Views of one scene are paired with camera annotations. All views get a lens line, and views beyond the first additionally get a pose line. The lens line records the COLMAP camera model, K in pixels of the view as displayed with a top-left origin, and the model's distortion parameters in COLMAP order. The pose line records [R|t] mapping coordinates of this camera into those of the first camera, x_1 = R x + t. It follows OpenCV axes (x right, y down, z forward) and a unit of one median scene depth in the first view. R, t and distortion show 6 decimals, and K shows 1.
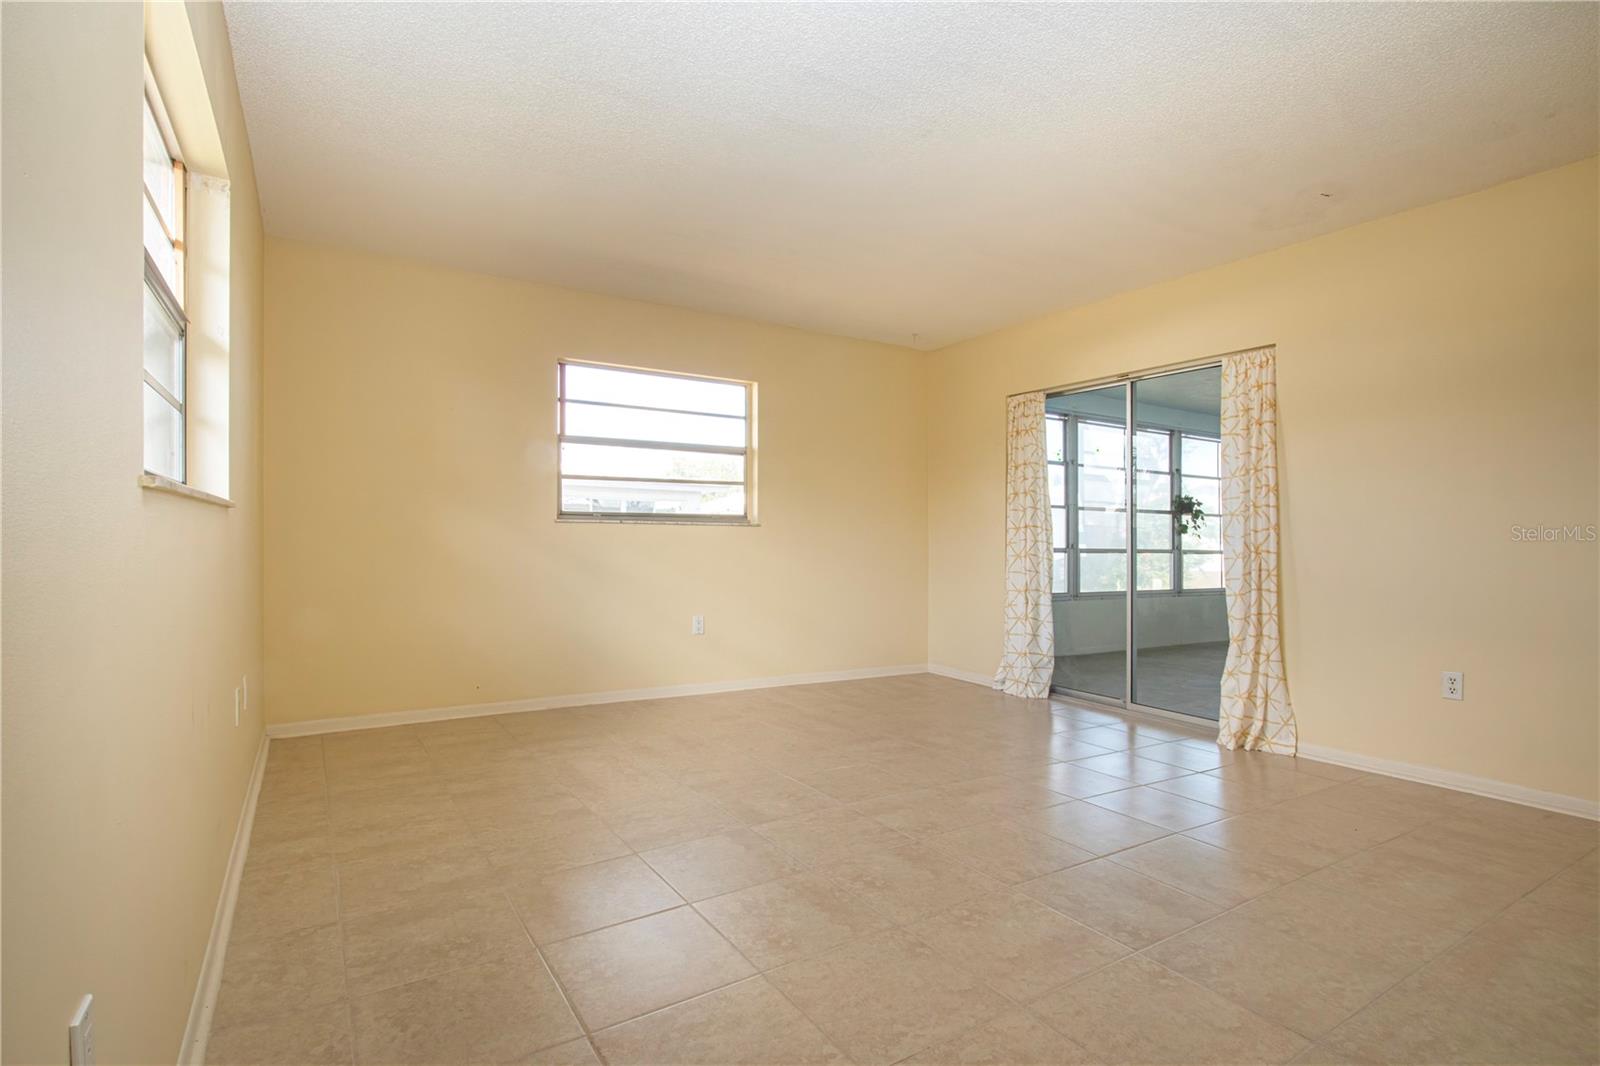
lens RADIAL K [[813.0, 0, 800.0], [0, 813.0, 533.0], [0, 0, 1]] dist [-0.021109, 0.000156]
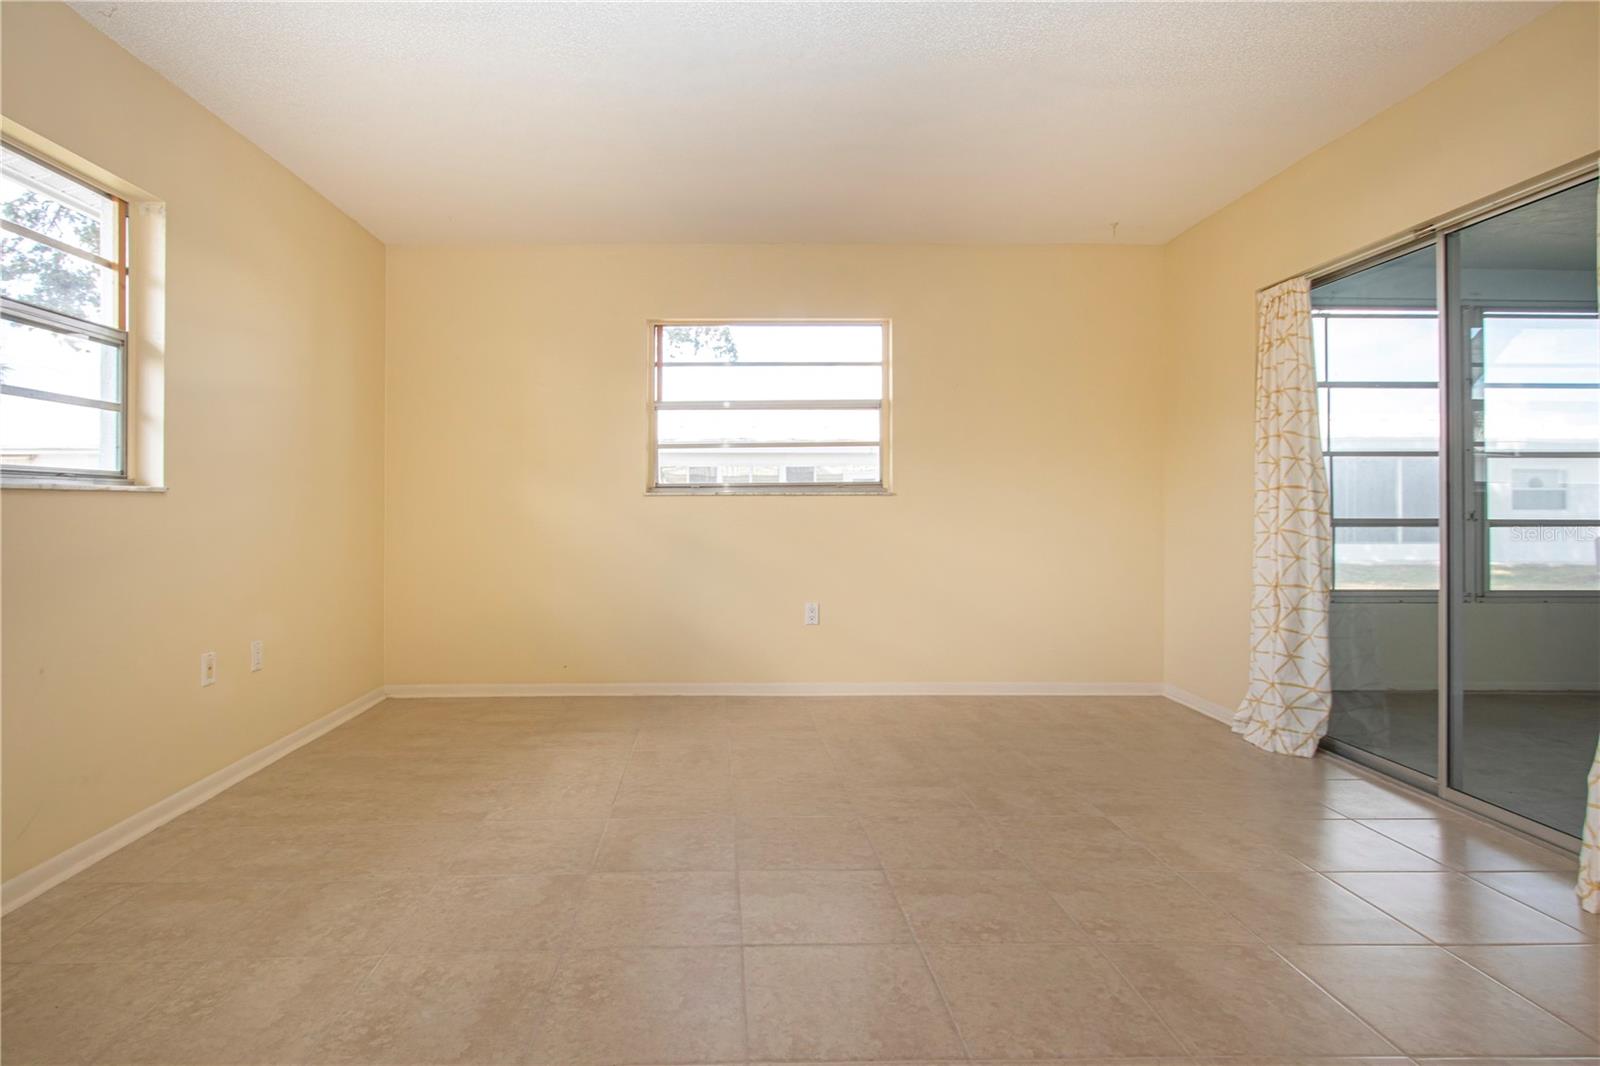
lens RADIAL K [[854.6, 0, 828.9], [0, 854.6, 499.8], [0, 0, 1]] dist [-0.017207, 0.000848]
pose [[0.847625, -0.016504, -0.530340, 0.344168], [0.015200, 0.999861, -0.006823, 0.001156], [0.530379, -0.002278, 0.847758, 0.240491]]
